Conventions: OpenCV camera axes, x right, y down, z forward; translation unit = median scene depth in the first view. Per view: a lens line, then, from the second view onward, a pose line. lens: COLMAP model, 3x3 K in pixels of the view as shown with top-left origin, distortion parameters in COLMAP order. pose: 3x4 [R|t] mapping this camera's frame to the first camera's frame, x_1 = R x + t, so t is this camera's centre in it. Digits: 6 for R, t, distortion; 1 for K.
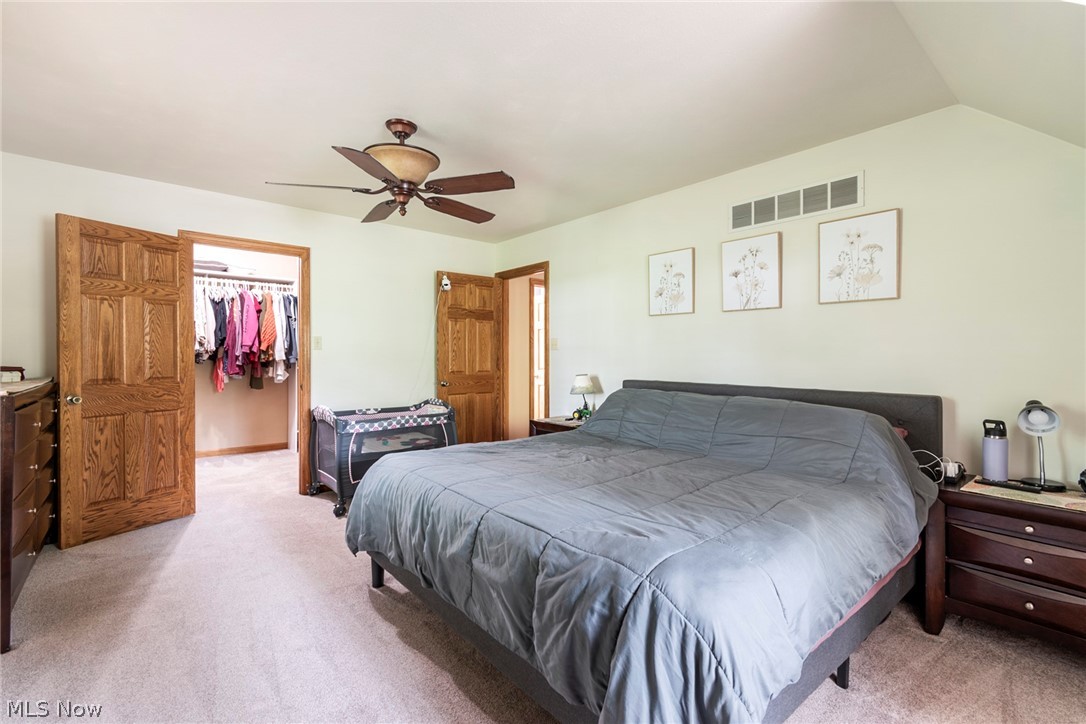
lens RADIAL K [[489.7, 0, 546.9], [0, 489.7, 362.5], [0, 0, 1]] dist [0.004925, -0.001060]
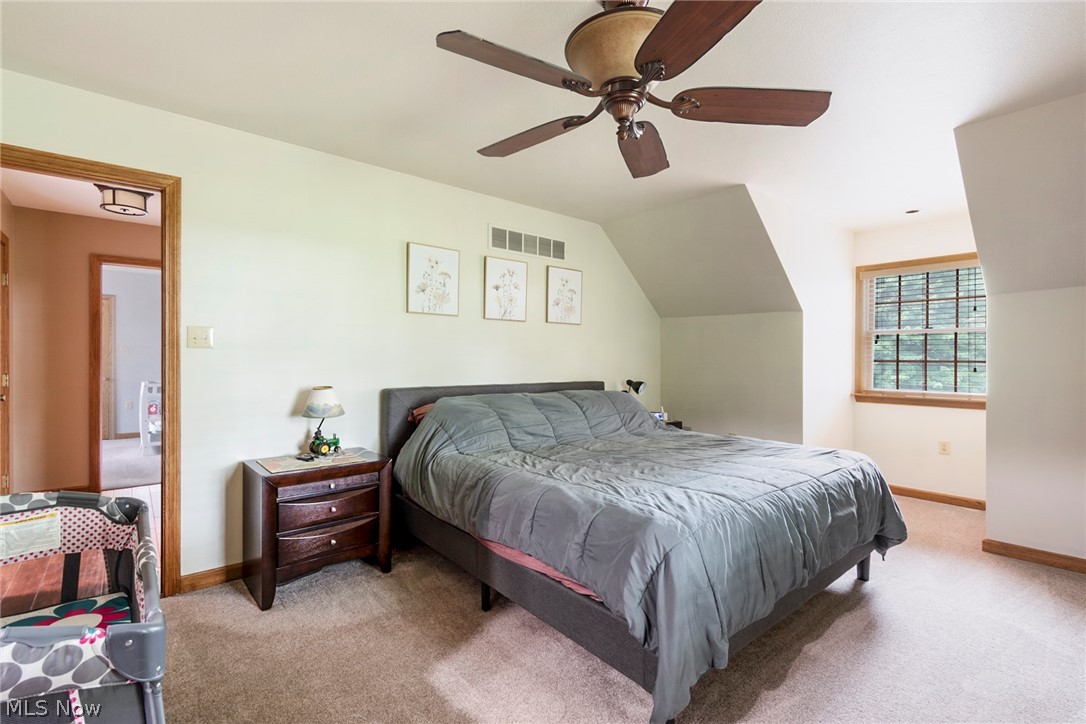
lens RADIAL K [[489.7, 0, 546.9], [0, 489.7, 362.5], [0, 0, 1]] dist [0.004925, -0.001060]
pose [[-0.005935, -0.011102, 0.999921, -0.766841], [0.010593, 0.999882, 0.011164, -0.016896], [-0.999926, 0.010658, -0.005817, 0.897108]]
